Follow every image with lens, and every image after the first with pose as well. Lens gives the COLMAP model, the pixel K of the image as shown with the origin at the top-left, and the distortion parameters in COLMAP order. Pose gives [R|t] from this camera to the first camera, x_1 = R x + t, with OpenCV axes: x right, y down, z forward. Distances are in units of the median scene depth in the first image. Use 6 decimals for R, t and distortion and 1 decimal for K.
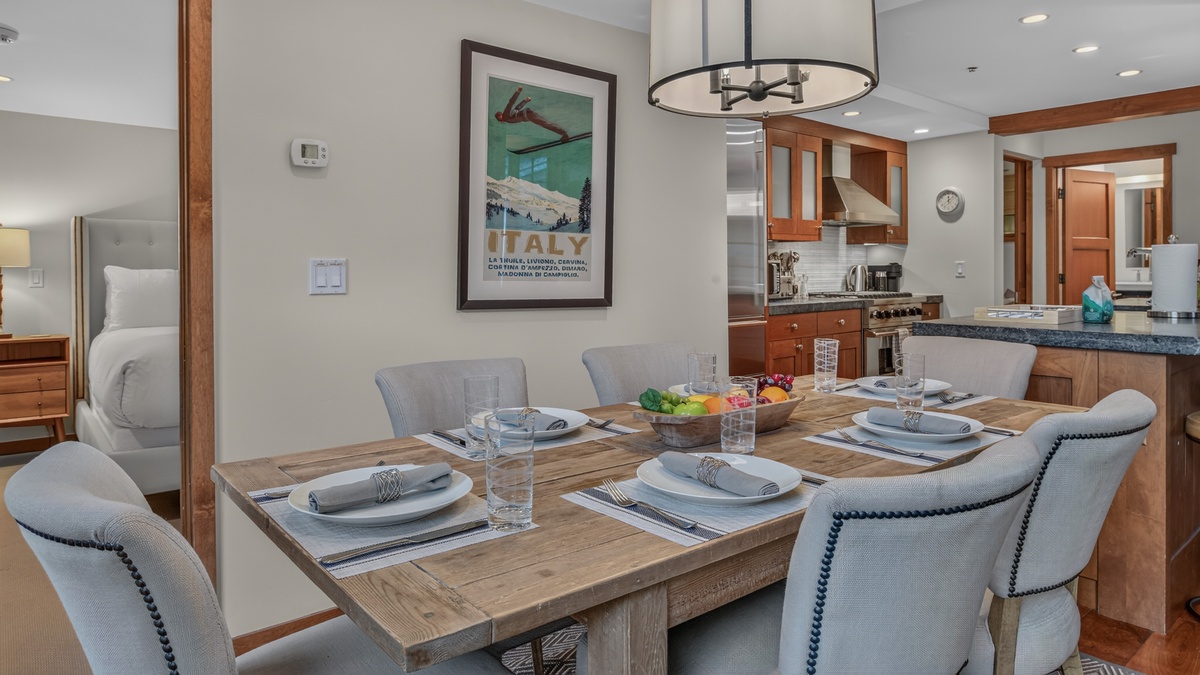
lens RADIAL K [[726.4, 0, 600.0], [0, 726.4, 325.4], [0, 0, 1]] dist [-0.010023, 0.000202]
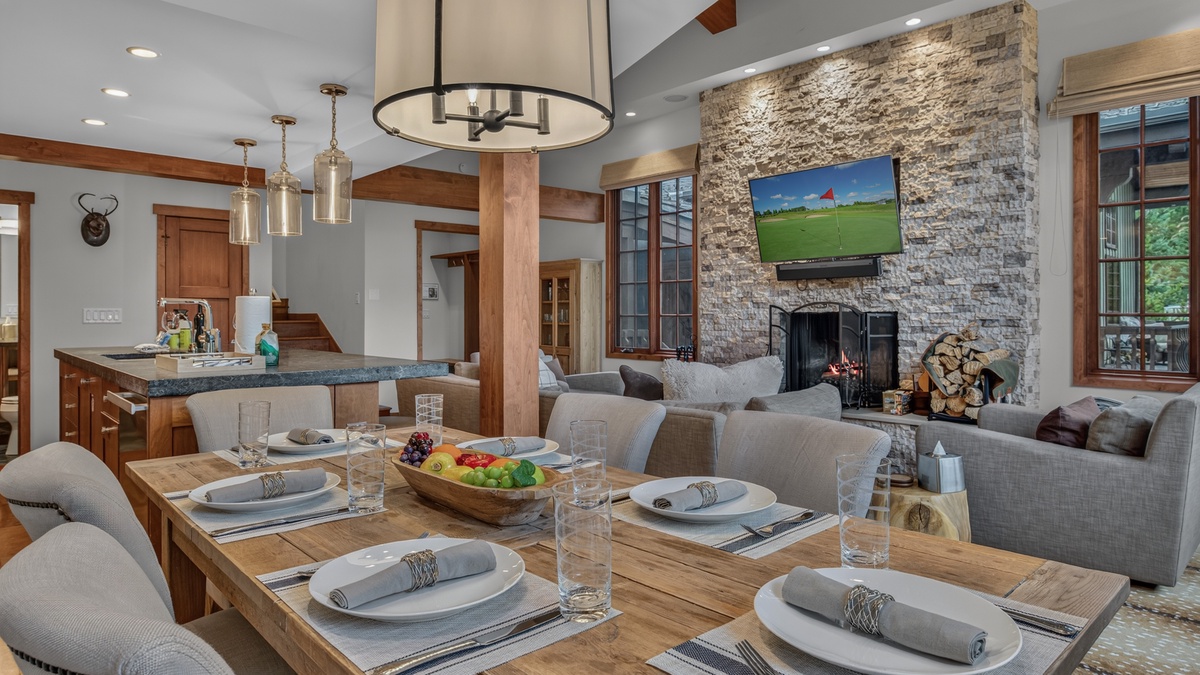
lens RADIAL K [[687.7, 0, 597.0], [0, 687.7, 308.9], [0, 0, 1]] dist [-0.004171, 0.002216]
pose [[-0.067473, 0.015493, 0.997601, -0.350788], [0.076036, 0.997051, -0.010342, -0.043004], [-0.994820, 0.075156, -0.068452, 0.536387]]
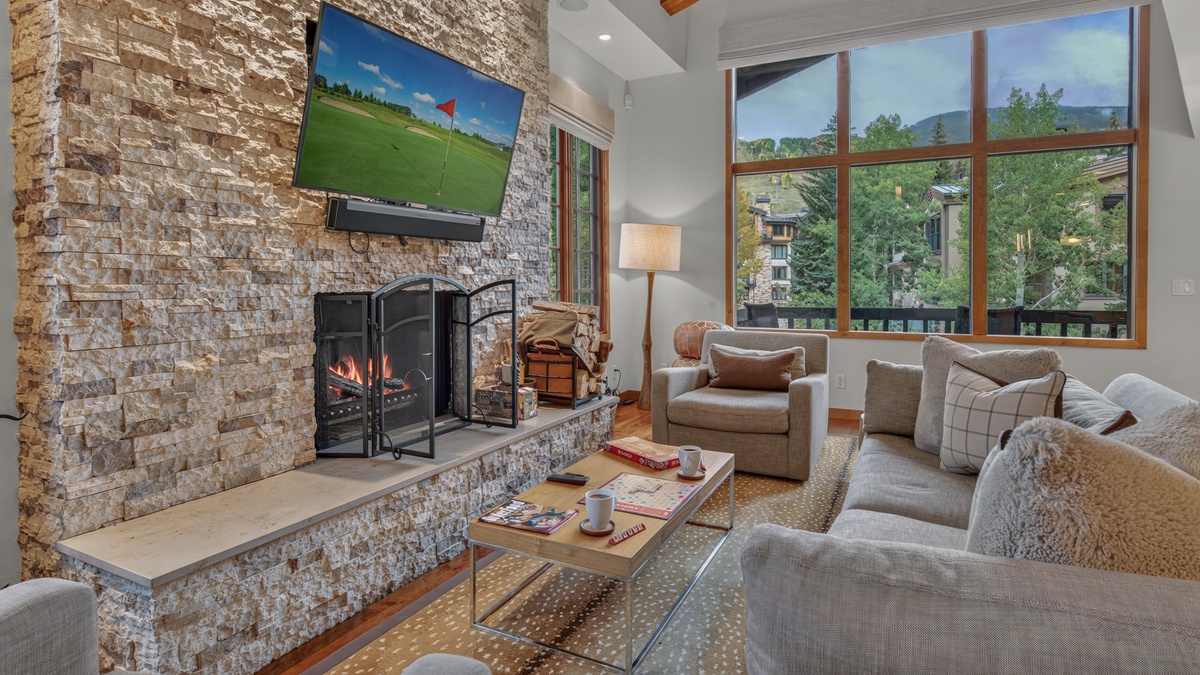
lens RADIAL K [[605.9, 0, 598.4], [0, 605.9, 288.7], [0, 0, 1]] dist [-0.003150, -0.001171]
pose [[-0.914184, 0.013822, -0.405065, 1.447951], [-0.019501, 0.996761, 0.078024, -0.091638], [0.404831, 0.079228, -0.910953, 0.811727]]
